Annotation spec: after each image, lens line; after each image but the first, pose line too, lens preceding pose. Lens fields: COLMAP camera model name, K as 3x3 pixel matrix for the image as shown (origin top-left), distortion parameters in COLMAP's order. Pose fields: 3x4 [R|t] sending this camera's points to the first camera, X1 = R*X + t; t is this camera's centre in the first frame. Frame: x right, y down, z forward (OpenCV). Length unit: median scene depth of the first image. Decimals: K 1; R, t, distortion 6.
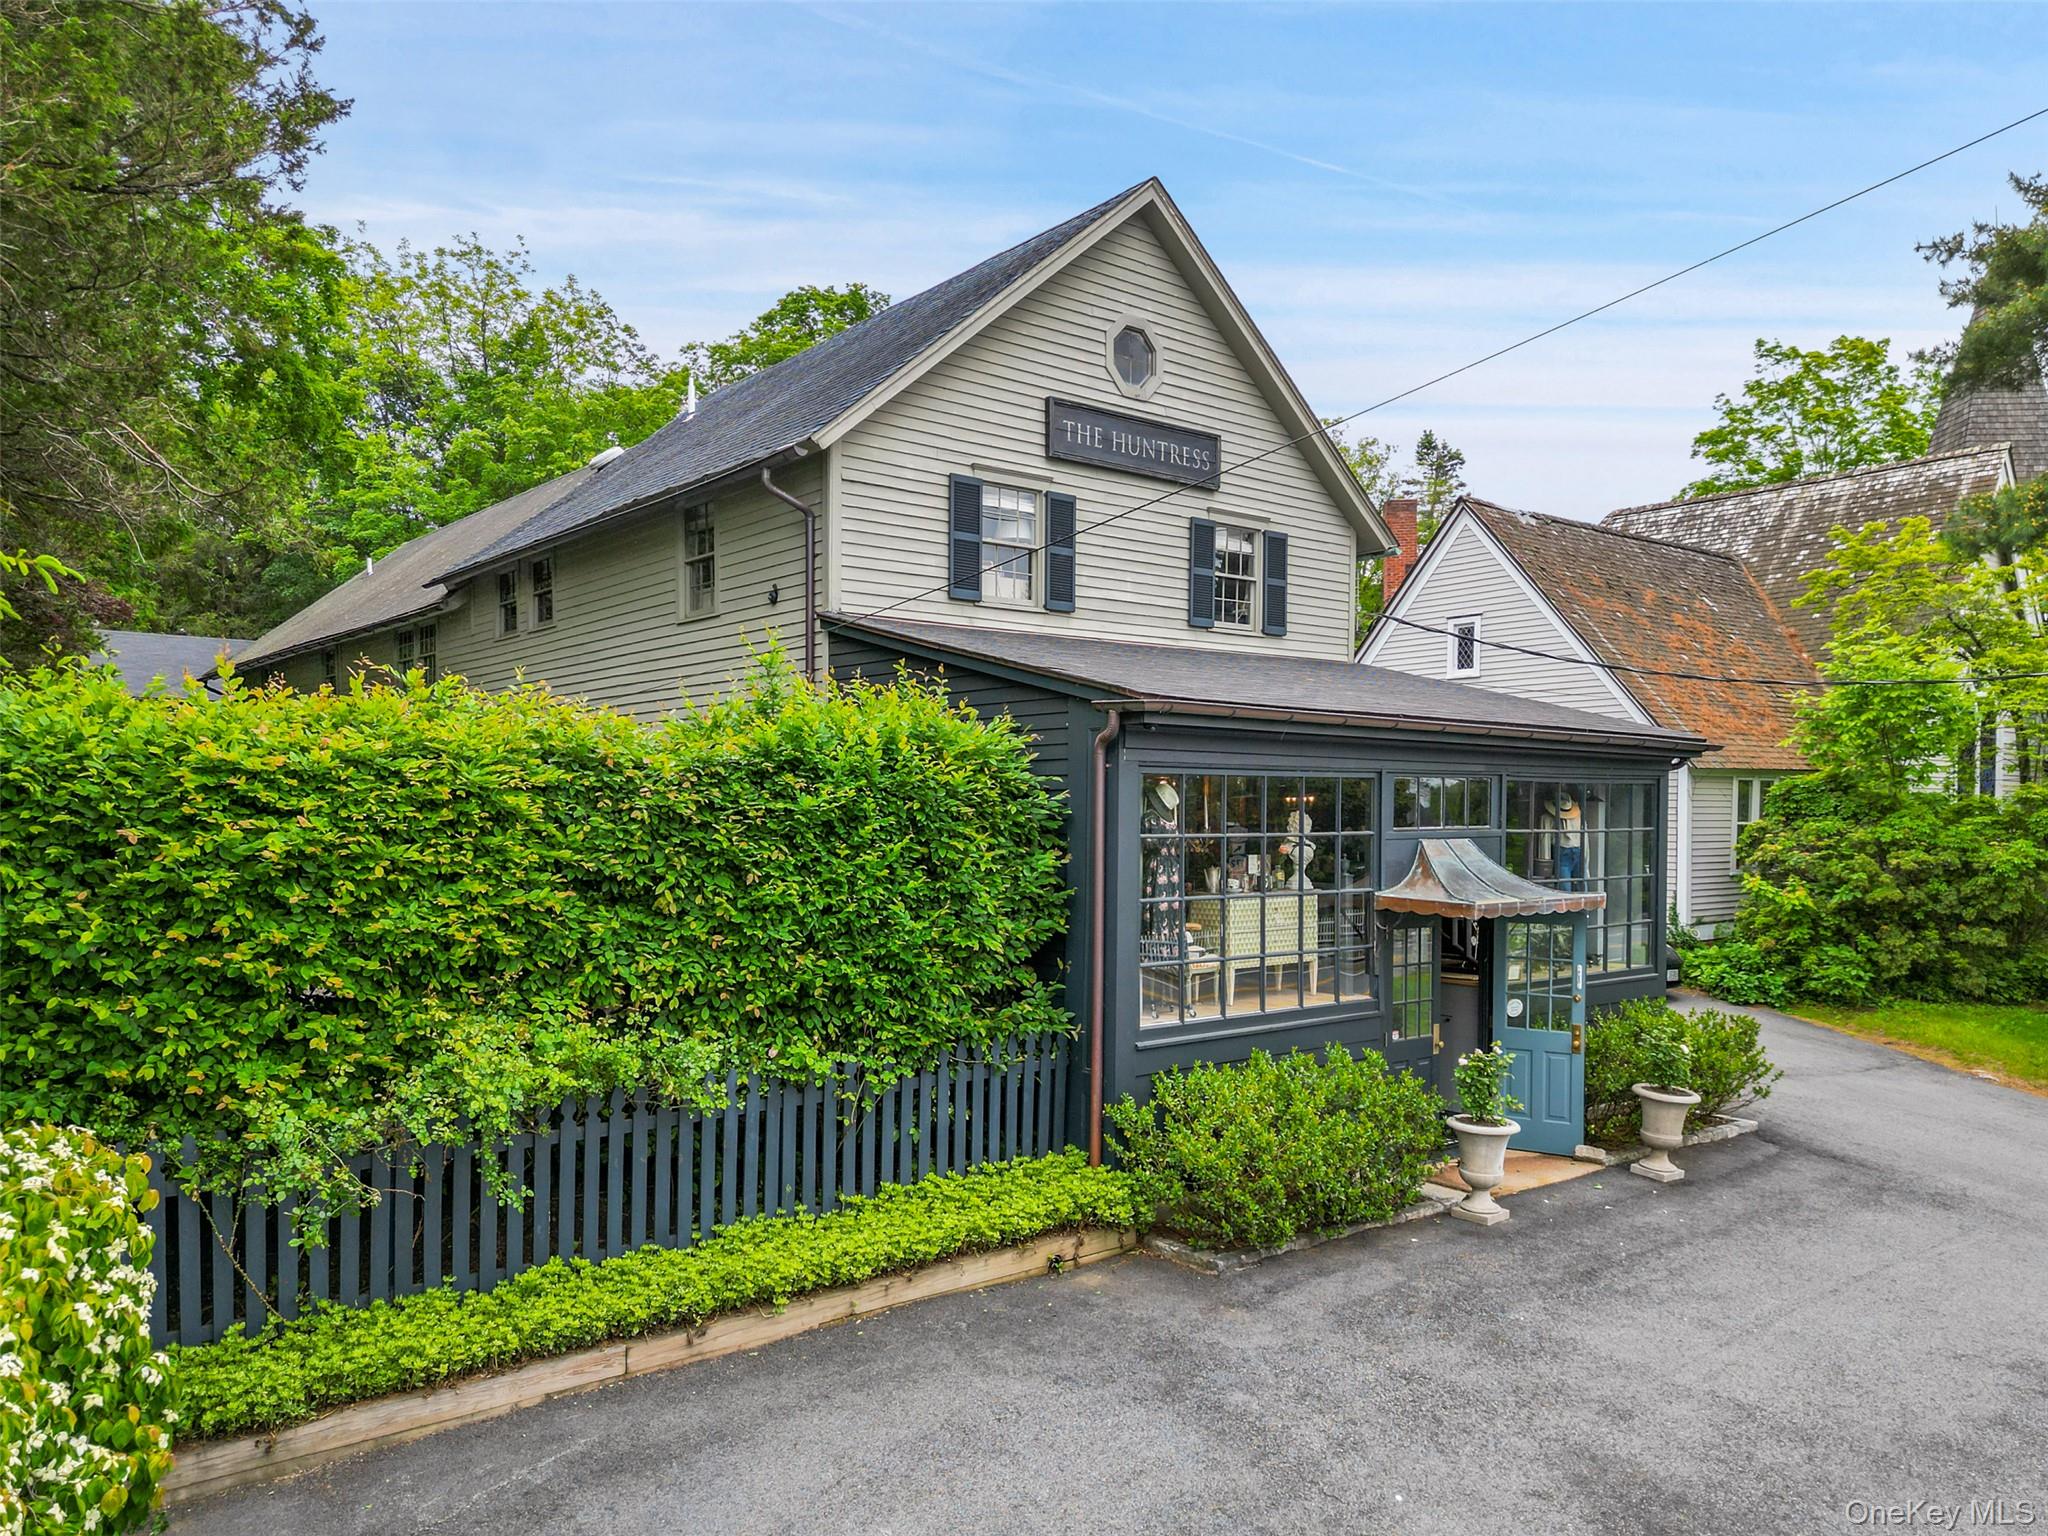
lens RADIAL K [[1442.8, 0, 998.0], [0, 1442.8, 877.9], [0, 0, 1]] dist [-0.000288, -0.001768]
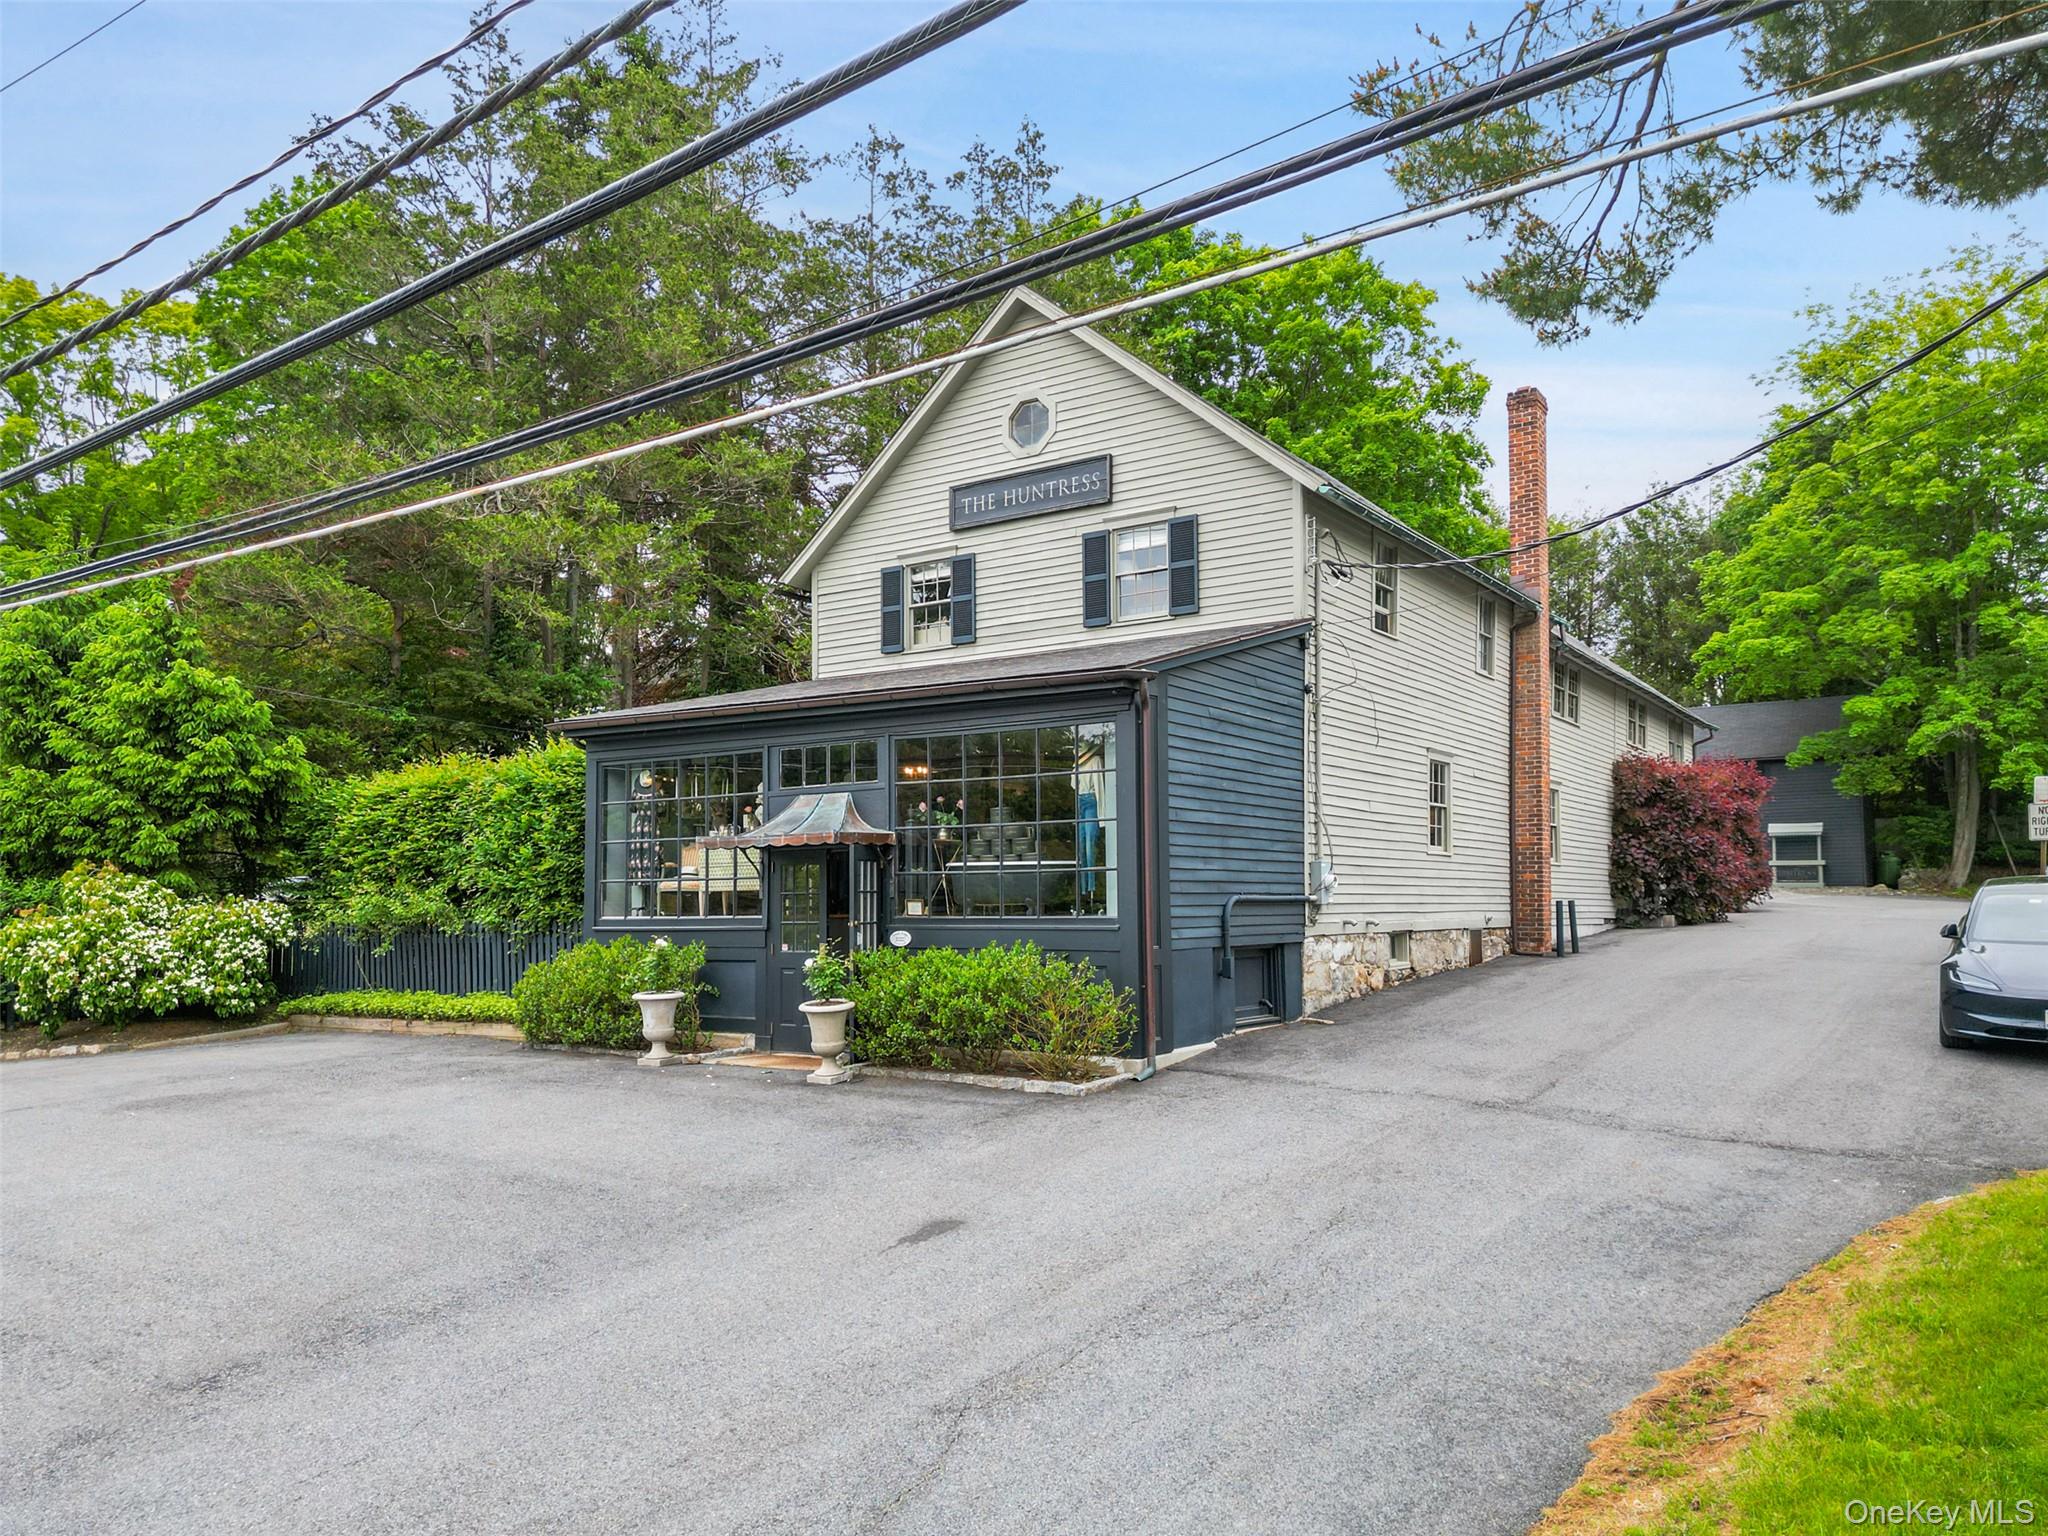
lens RADIAL K [[1459.7, 0, 1022.7], [0, 1459.7, 836.0], [0, 0, 1]] dist [0.070383, -0.062710]
pose [[0.320302, -0.047362, -0.946131, 1.311921], [-0.031803, 0.997649, -0.060708, 0.068152], [0.946781, 0.049535, 0.318043, 0.641753]]
